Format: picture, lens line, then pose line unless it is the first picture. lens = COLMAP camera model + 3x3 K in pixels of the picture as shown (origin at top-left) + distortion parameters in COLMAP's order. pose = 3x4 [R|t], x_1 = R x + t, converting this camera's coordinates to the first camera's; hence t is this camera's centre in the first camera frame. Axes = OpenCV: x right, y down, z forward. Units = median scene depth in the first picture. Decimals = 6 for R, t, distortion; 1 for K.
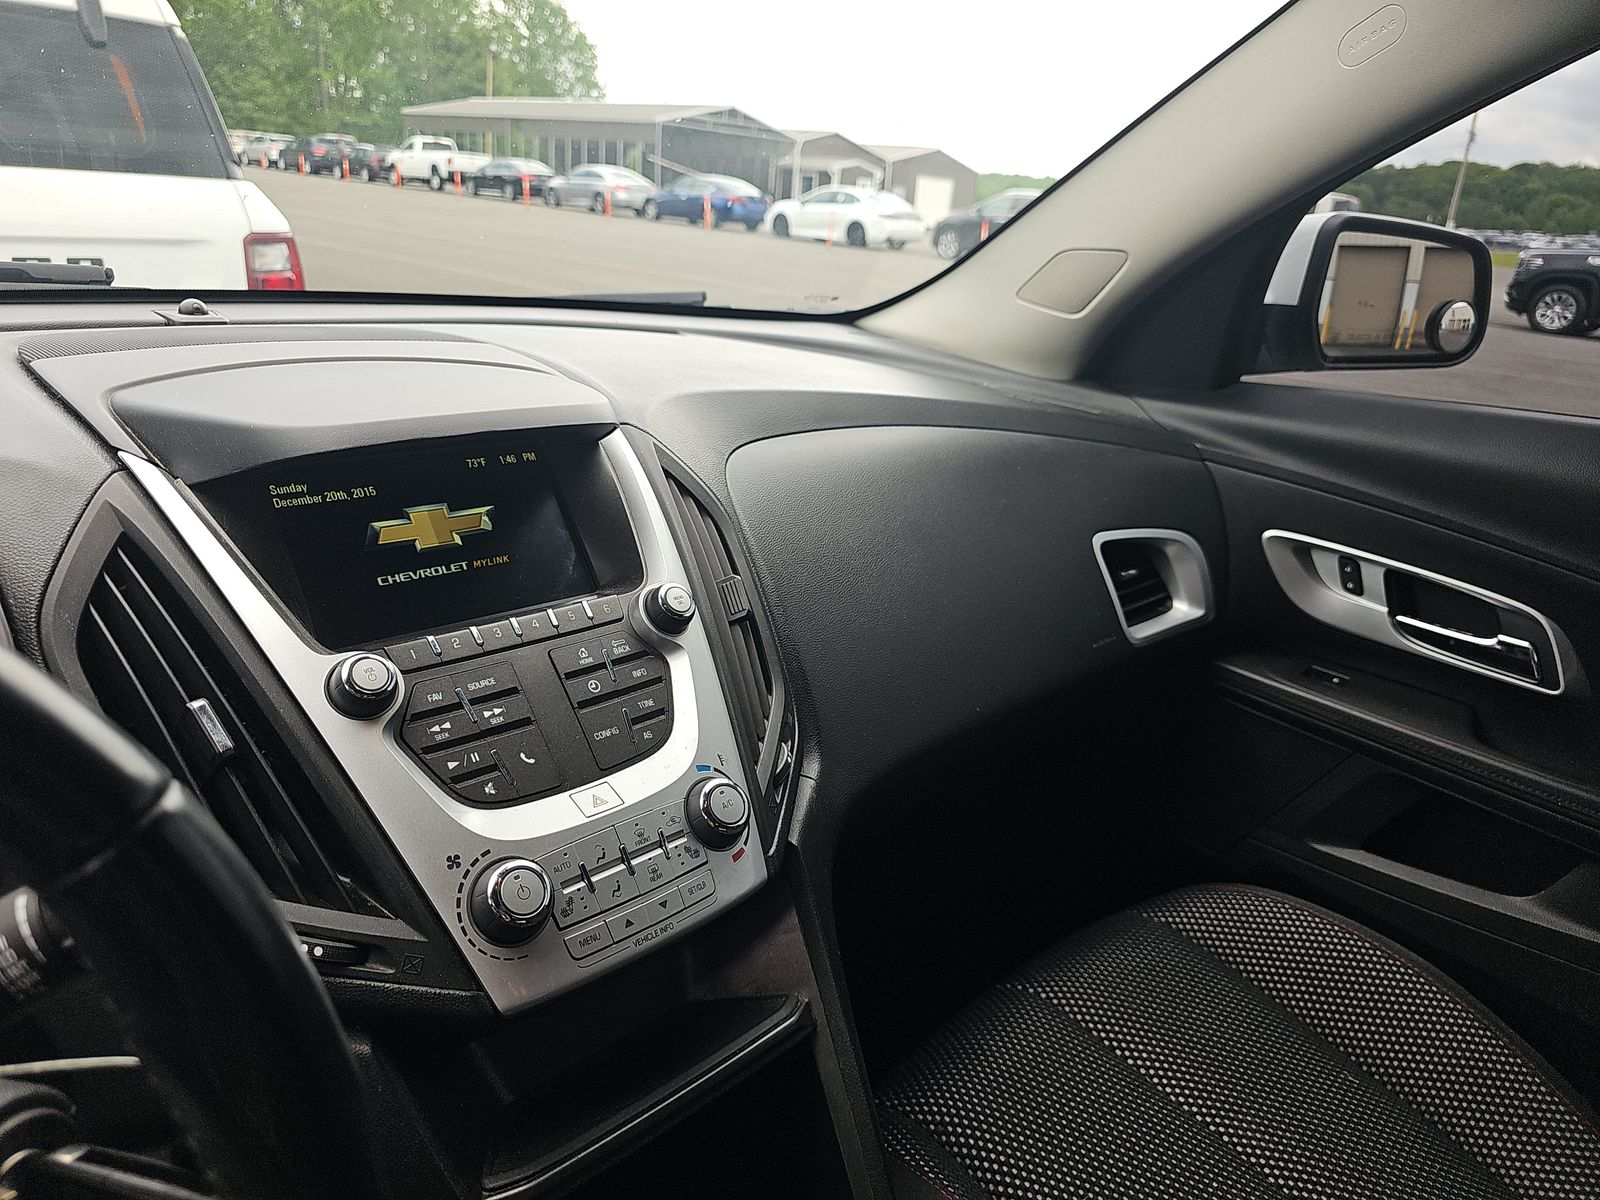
lens RADIAL K [[1057.8, 0, 794.6], [0, 1057.8, 647.9], [0, 0, 1]] dist [-0.000981, -0.005954]
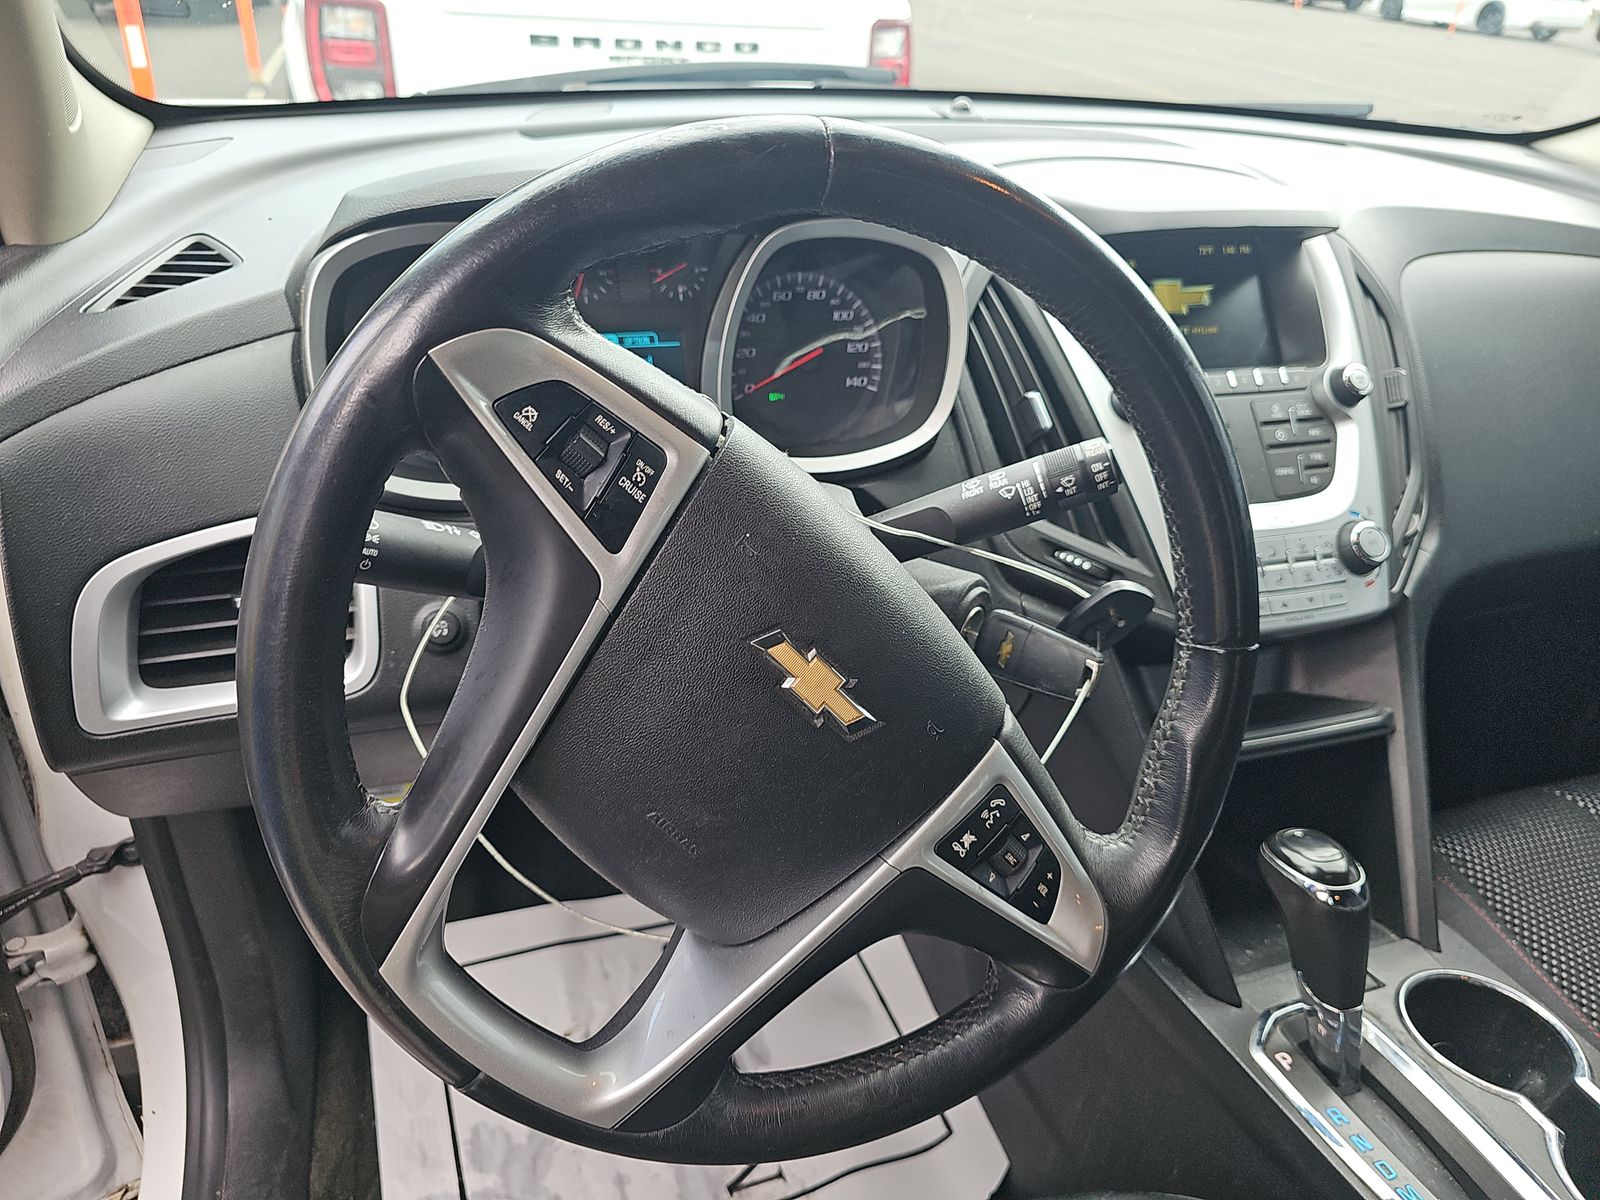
lens RADIAL K [[1079.2, 0, 767.4], [0, 1079.2, 641.1], [0, 0, 1]] dist [0.003110, -0.023169]
pose [[0.891258, 0.231003, -0.390253, -0.137083], [-0.166423, 0.967105, 0.192386, 0.102472], [0.421857, -0.106518, 0.900384, -0.381896]]
